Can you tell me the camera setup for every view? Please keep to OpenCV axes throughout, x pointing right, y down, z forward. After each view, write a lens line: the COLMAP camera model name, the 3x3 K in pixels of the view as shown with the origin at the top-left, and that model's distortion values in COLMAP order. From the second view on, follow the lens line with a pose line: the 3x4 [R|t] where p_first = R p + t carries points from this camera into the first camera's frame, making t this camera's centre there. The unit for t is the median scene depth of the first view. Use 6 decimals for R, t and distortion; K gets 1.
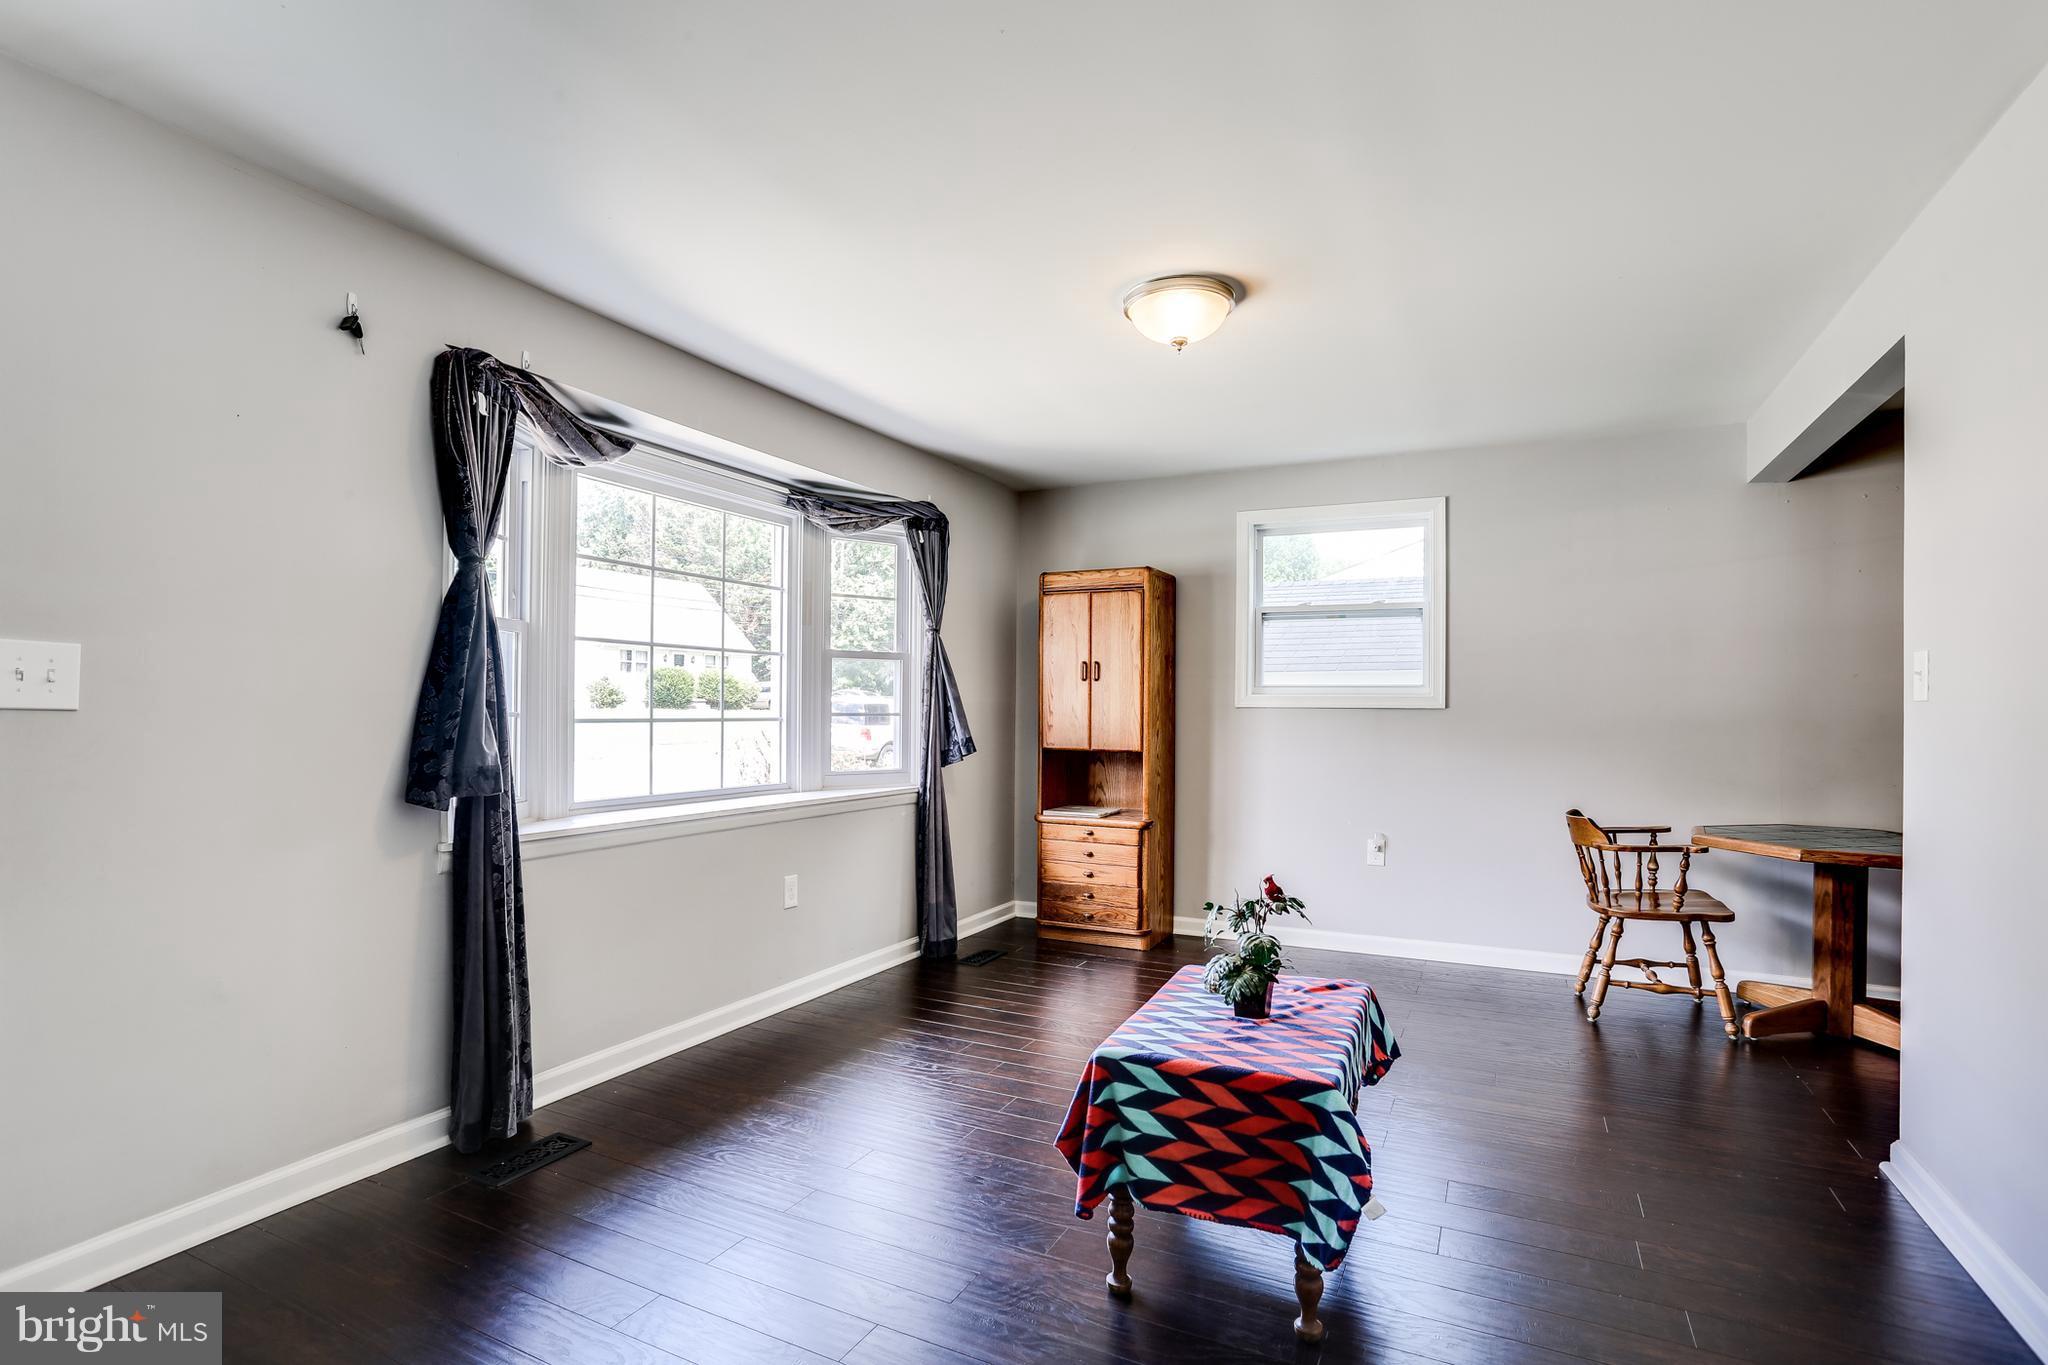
lens RADIAL K [[1004.1, 0, 1014.8], [0, 1004.1, 692.0], [0, 0, 1]] dist [-0.049675, 0.017840]
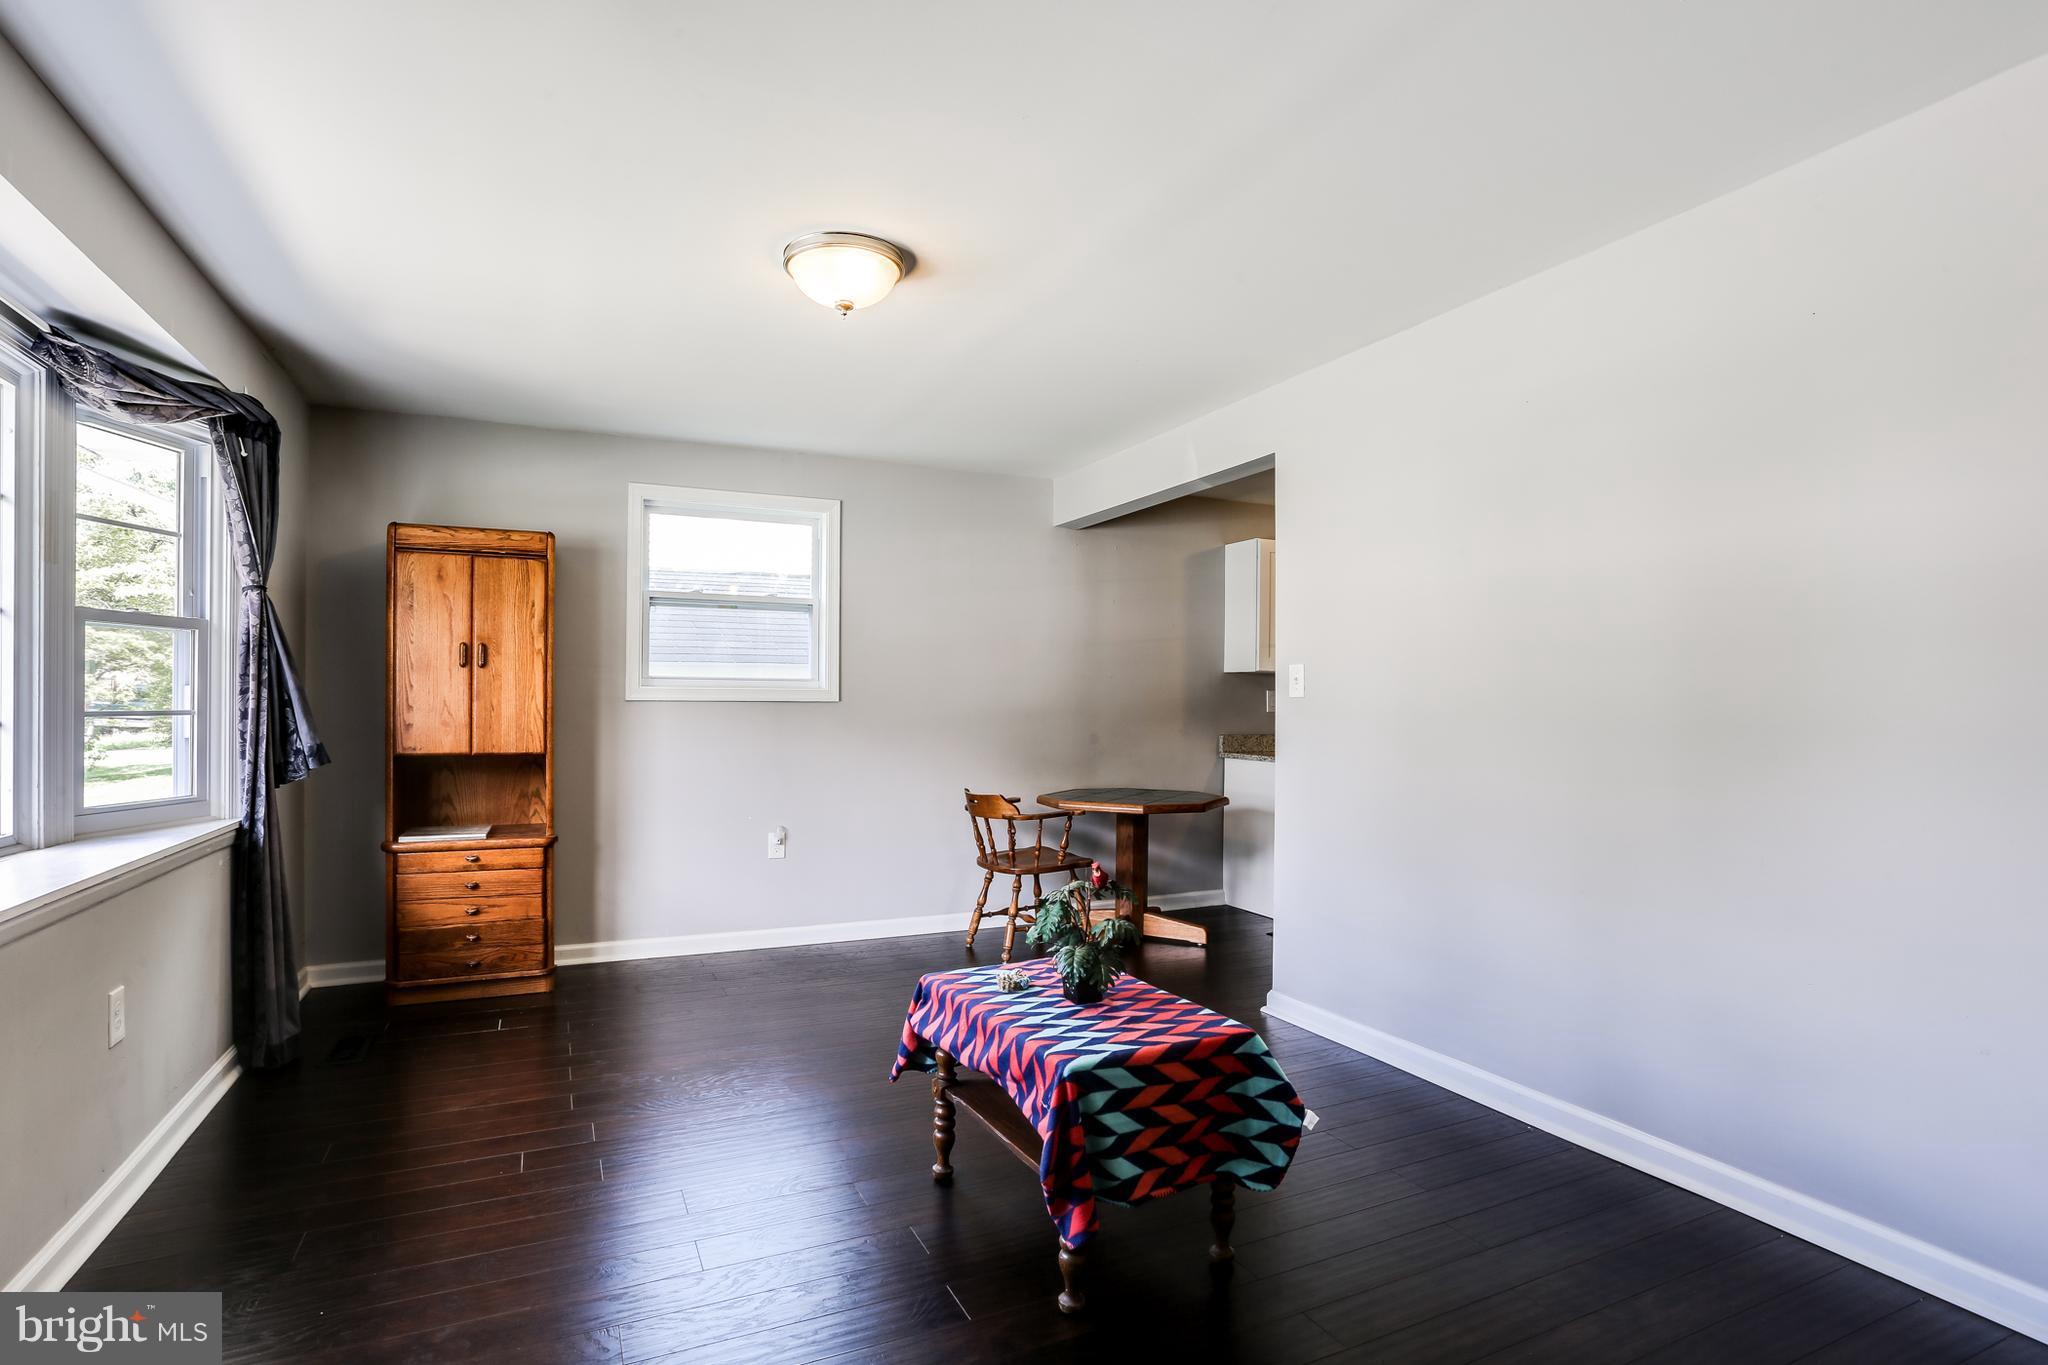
lens RADIAL K [[1004.1, 0, 1024.4], [0, 1004.1, 693.9], [0, 0, 1]] dist [-0.049675, 0.017840]
pose [[0.621269, 0.003927, 0.783588, -0.278532], [-0.013094, 0.999900, 0.005370, -0.000104], [-0.783488, -0.013597, 0.621258, 0.181815]]
